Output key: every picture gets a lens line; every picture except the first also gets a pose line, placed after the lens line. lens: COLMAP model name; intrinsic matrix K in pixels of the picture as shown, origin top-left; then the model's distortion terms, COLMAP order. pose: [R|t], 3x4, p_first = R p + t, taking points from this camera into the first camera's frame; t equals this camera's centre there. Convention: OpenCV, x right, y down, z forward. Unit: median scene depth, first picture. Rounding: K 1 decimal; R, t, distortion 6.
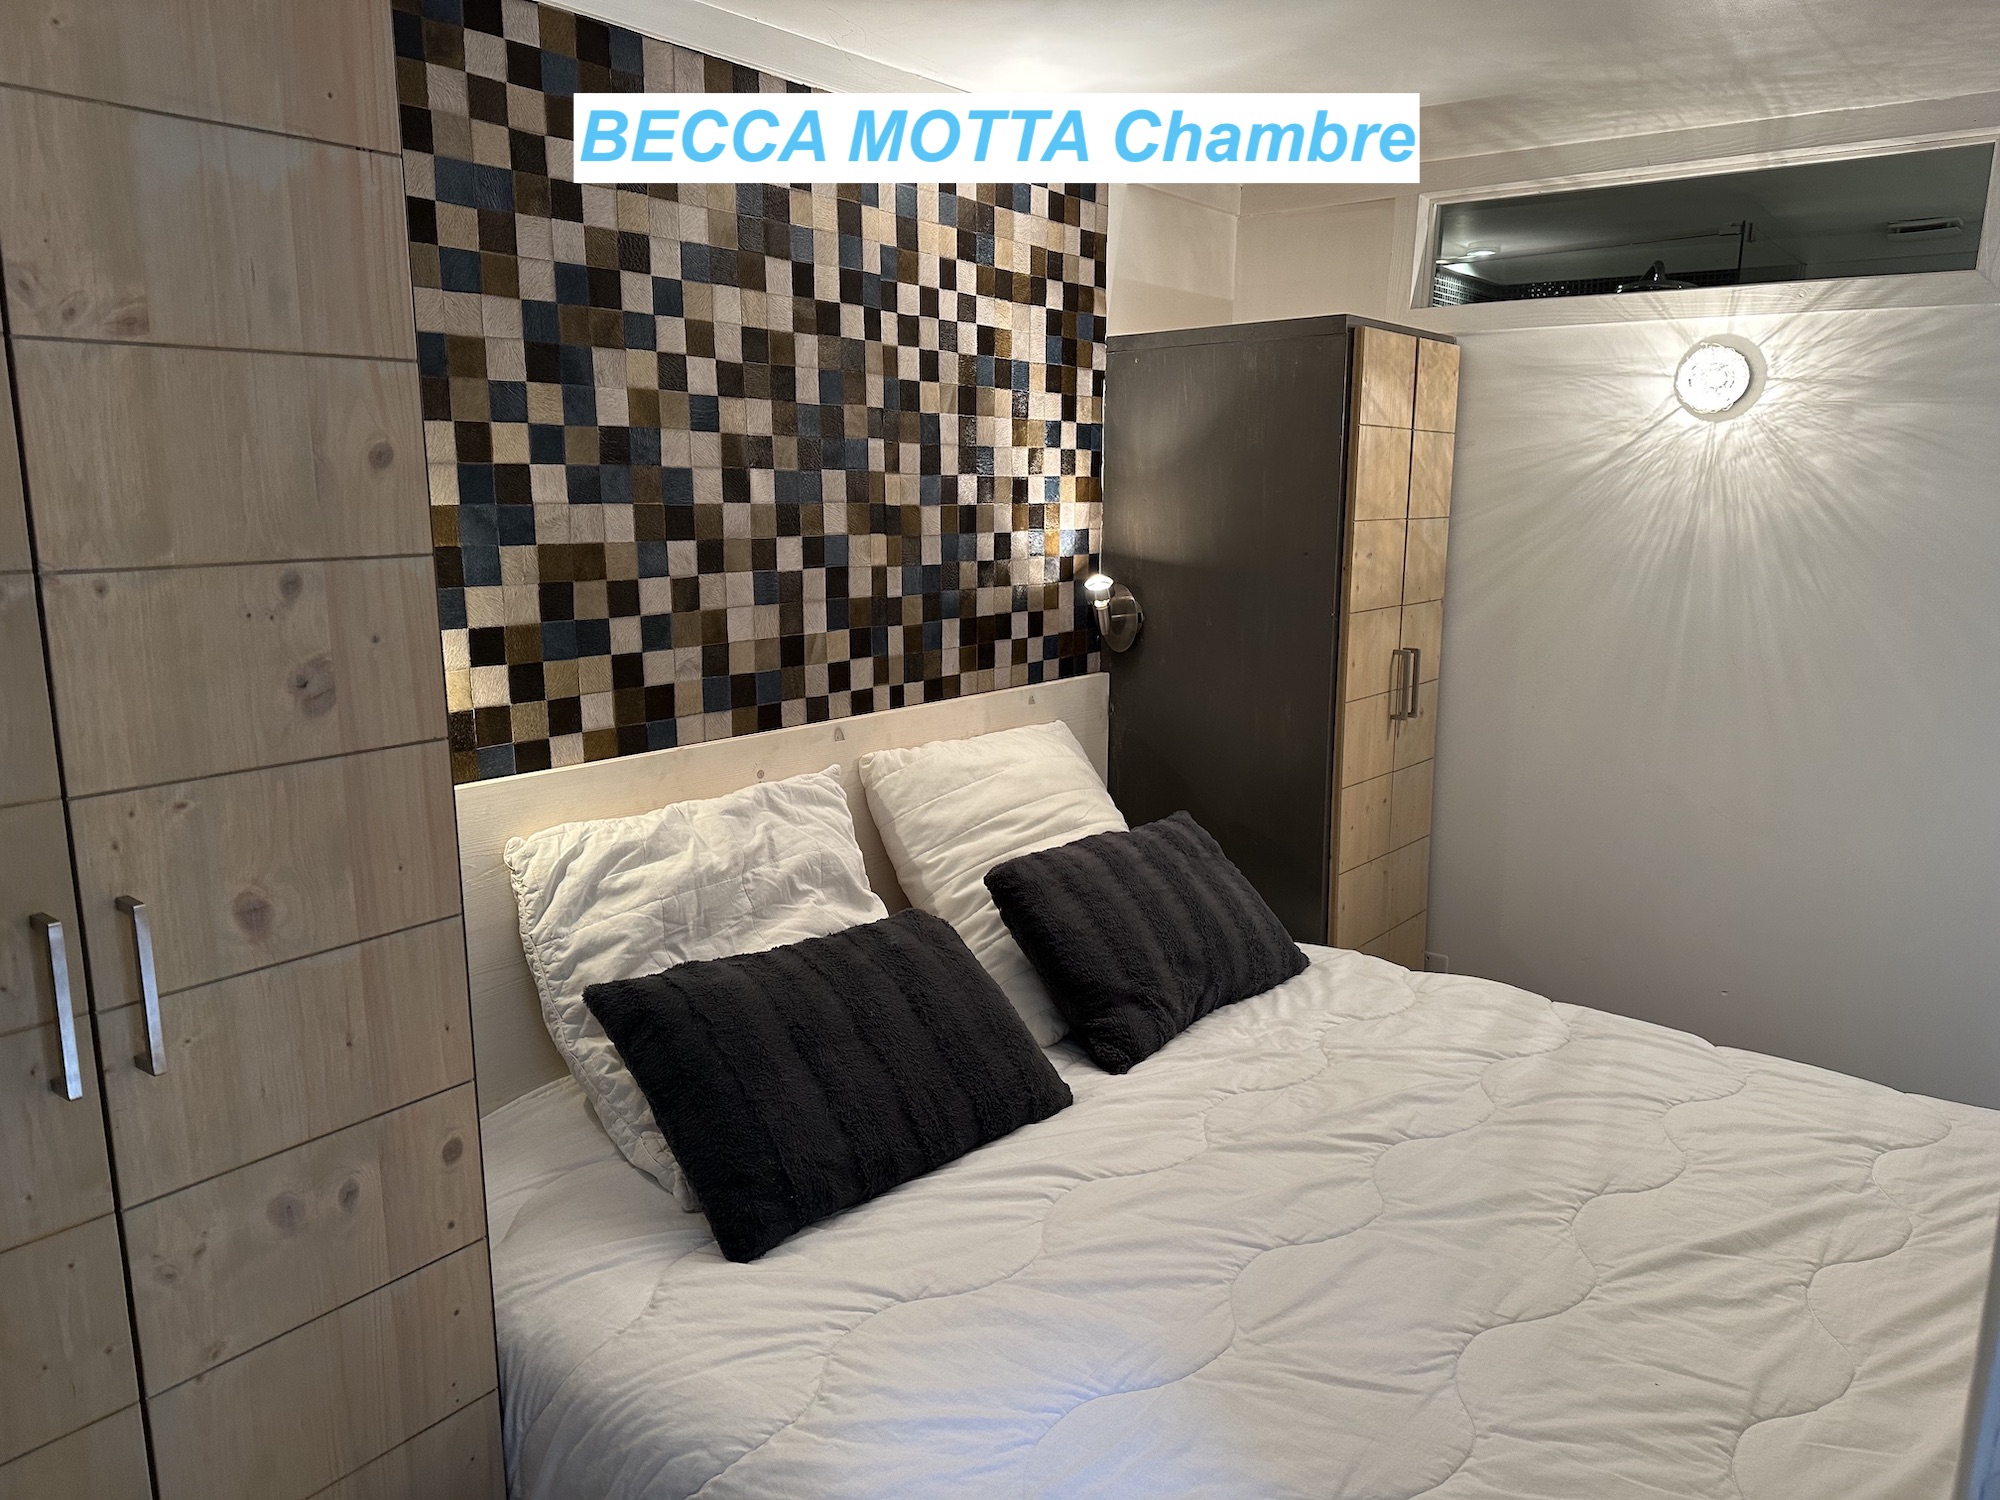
lens RADIAL K [[1405.7, 0, 1046.5], [0, 1405.7, 757.0], [0, 0, 1]] dist [0.025538, -0.045535]
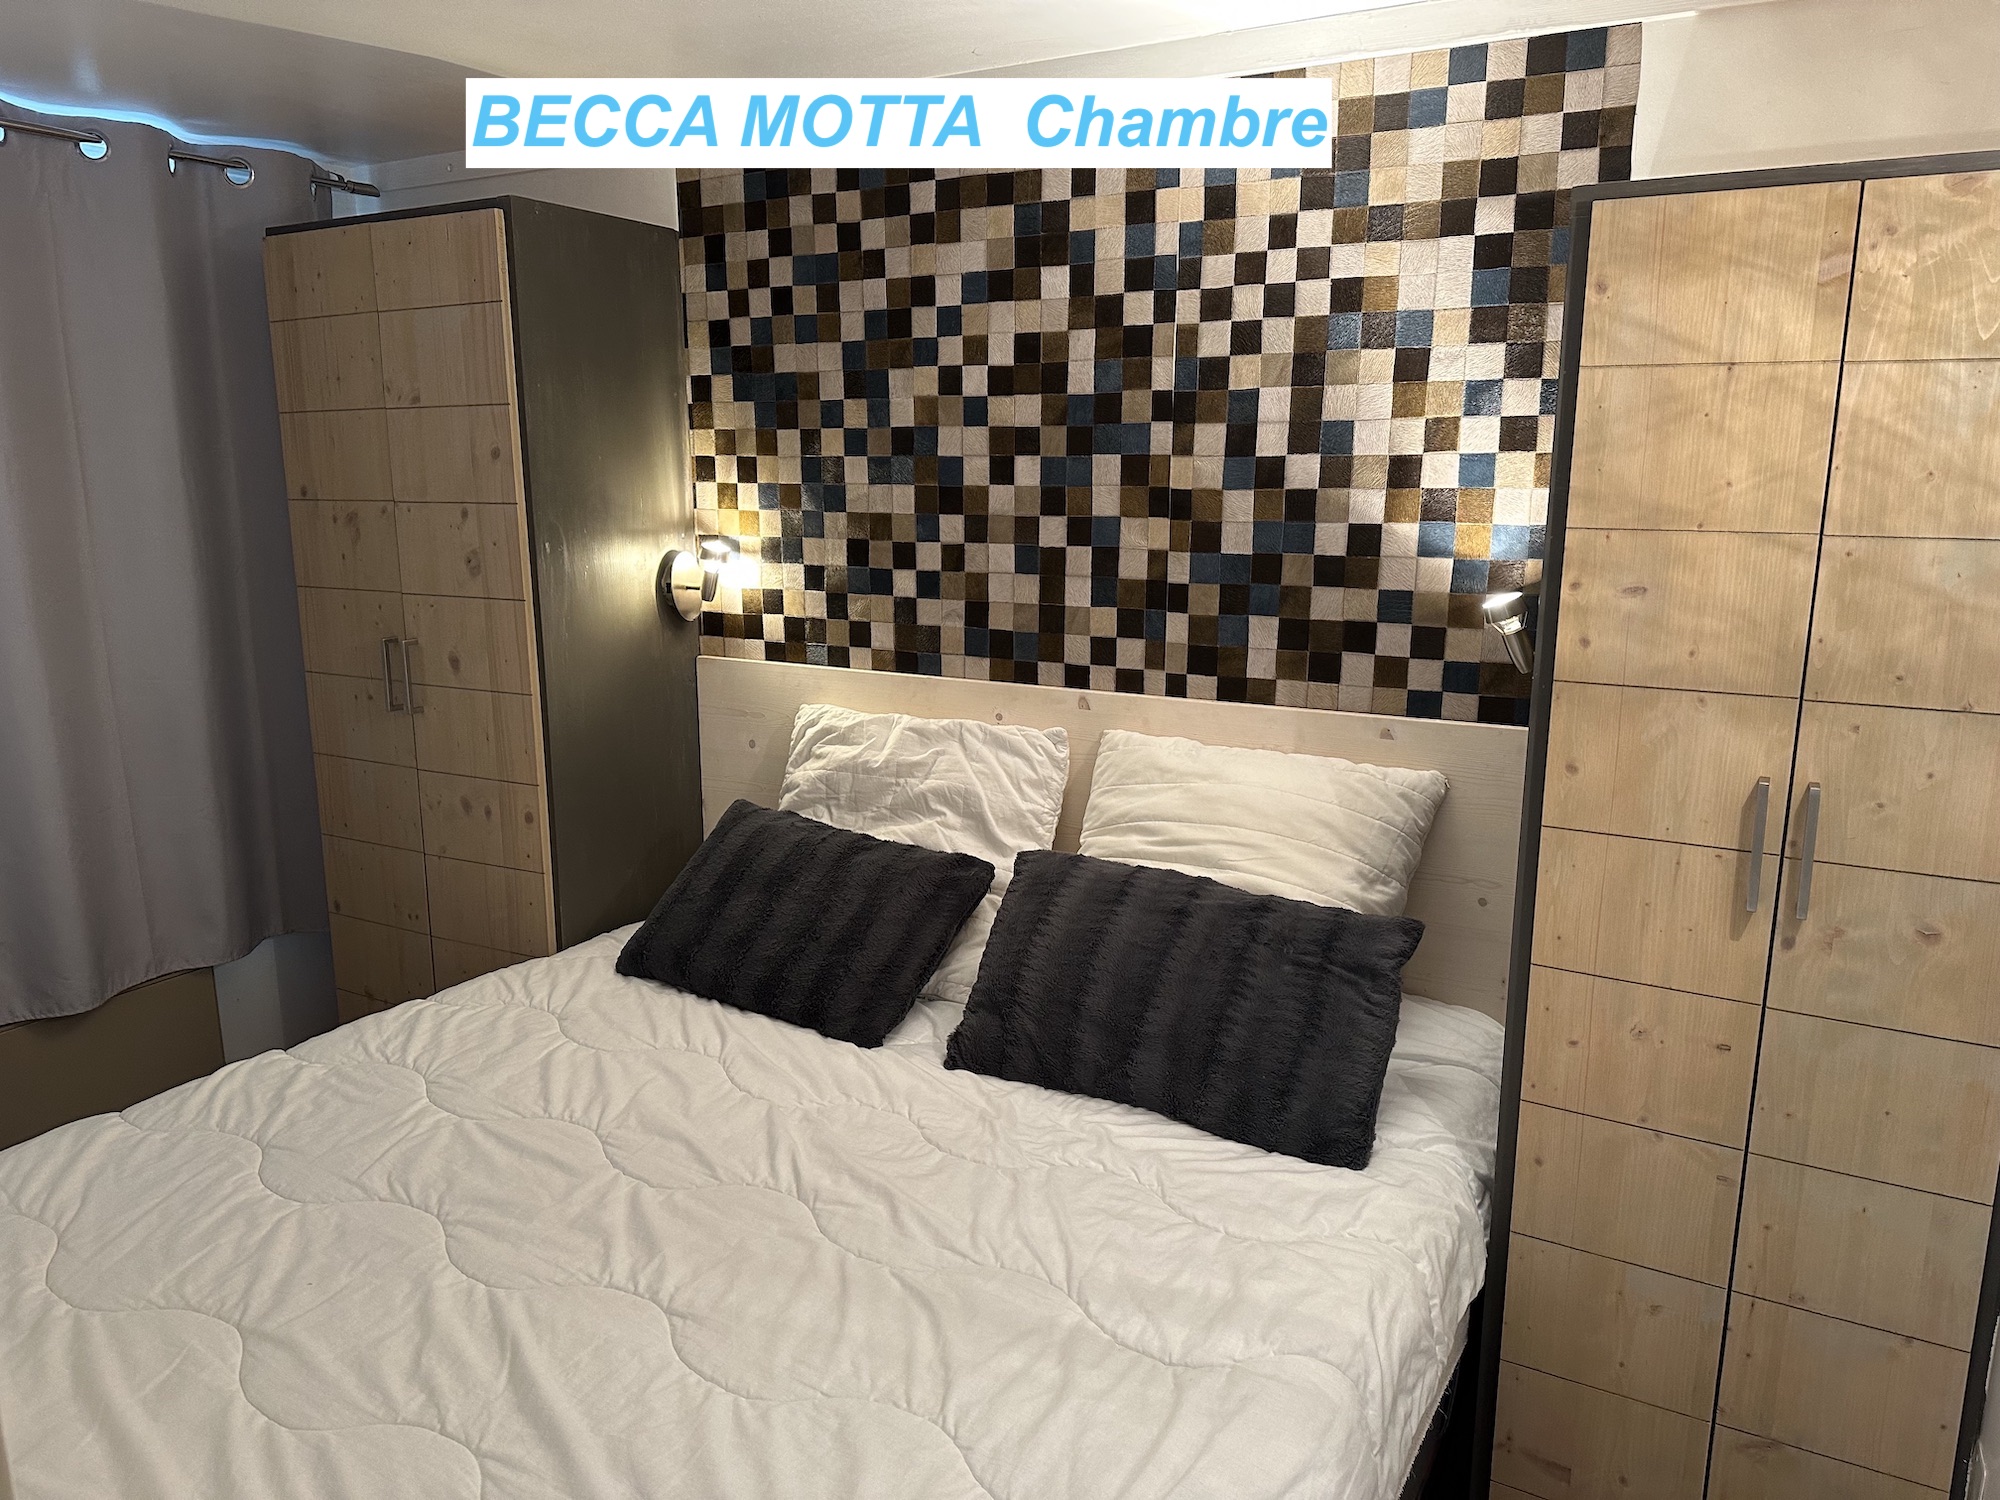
lens RADIAL K [[1405.7, 0, 986.1], [0, 1405.7, 761.3], [0, 0, 1]] dist [0.025538, -0.045535]
pose [[0.118871, 0.188474, -0.974858, 0.943292], [-0.190881, 0.967843, 0.163842, -0.141986], [0.974389, 0.166606, 0.151025, 0.820600]]
